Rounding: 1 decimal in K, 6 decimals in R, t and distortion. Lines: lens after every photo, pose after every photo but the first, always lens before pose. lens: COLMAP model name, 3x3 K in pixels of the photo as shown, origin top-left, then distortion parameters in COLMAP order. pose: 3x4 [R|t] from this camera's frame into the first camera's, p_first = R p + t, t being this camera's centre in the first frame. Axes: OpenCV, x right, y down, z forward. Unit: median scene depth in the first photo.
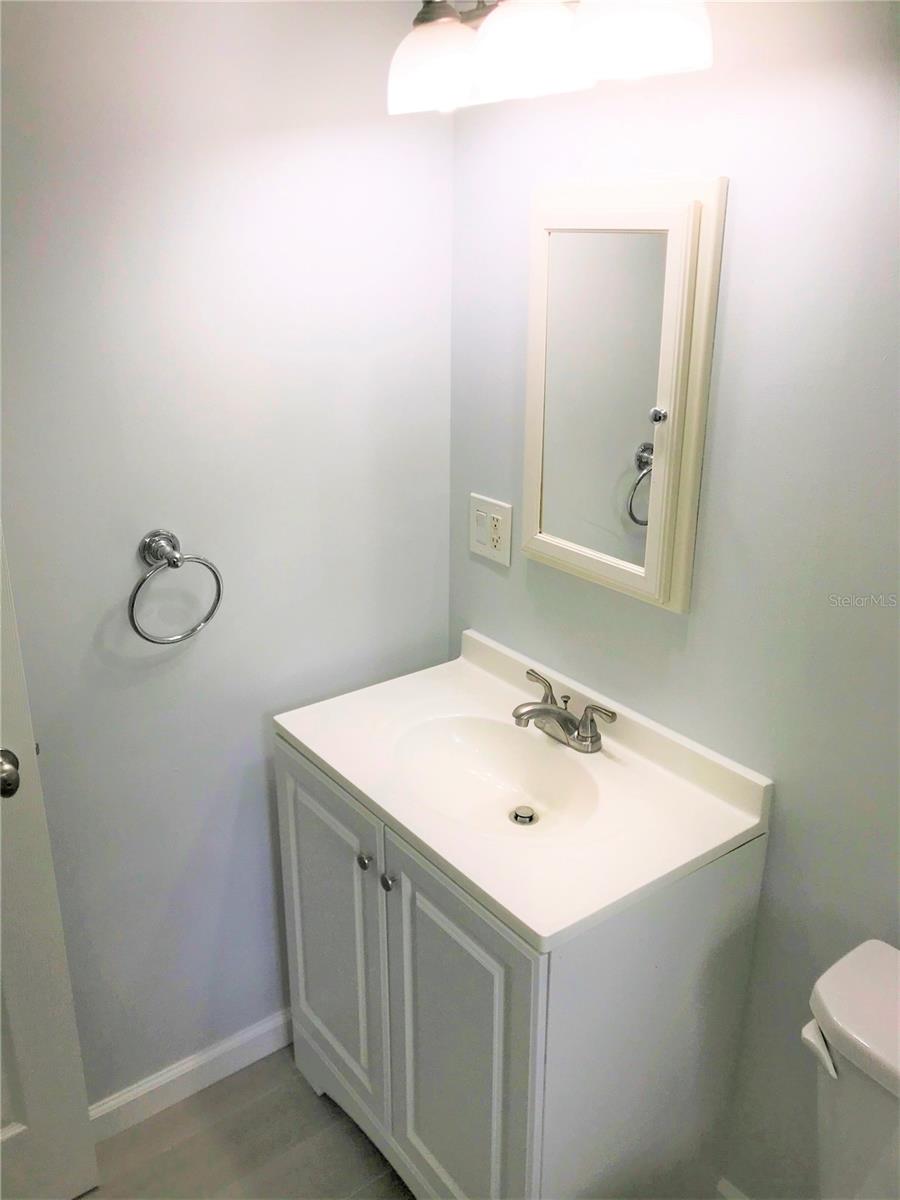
lens RADIAL K [[989.8, 0, 450.1], [0, 989.8, 572.2], [0, 0, 1]] dist [0.009179, -0.001802]
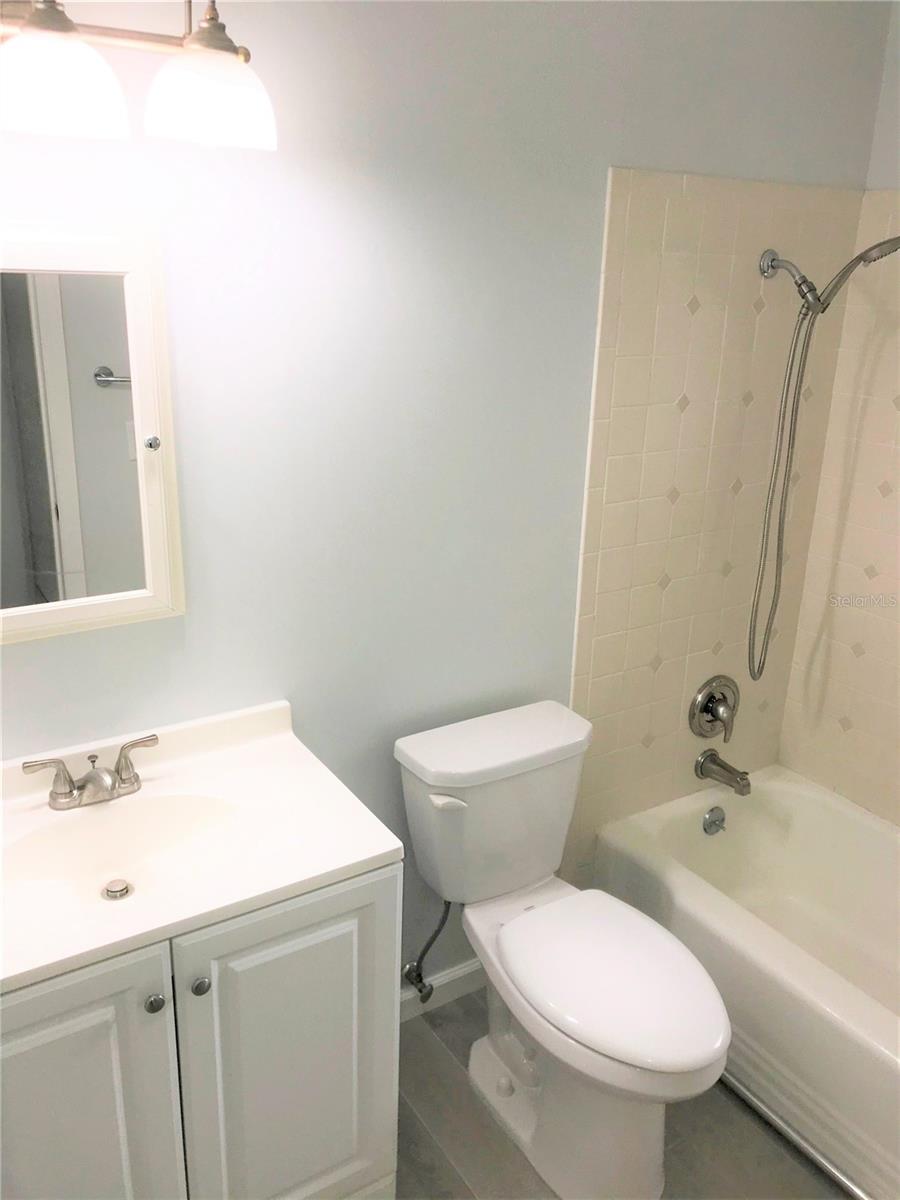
lens RADIAL K [[989.8, 0, 450.1], [0, 989.8, 572.2], [0, 0, 1]] dist [0.009179, -0.001802]
pose [[0.080044, -0.303169, 0.949569, -0.742608], [0.310922, 0.912691, 0.265186, -0.191286], [-0.947059, 0.274015, 0.167317, 0.491346]]
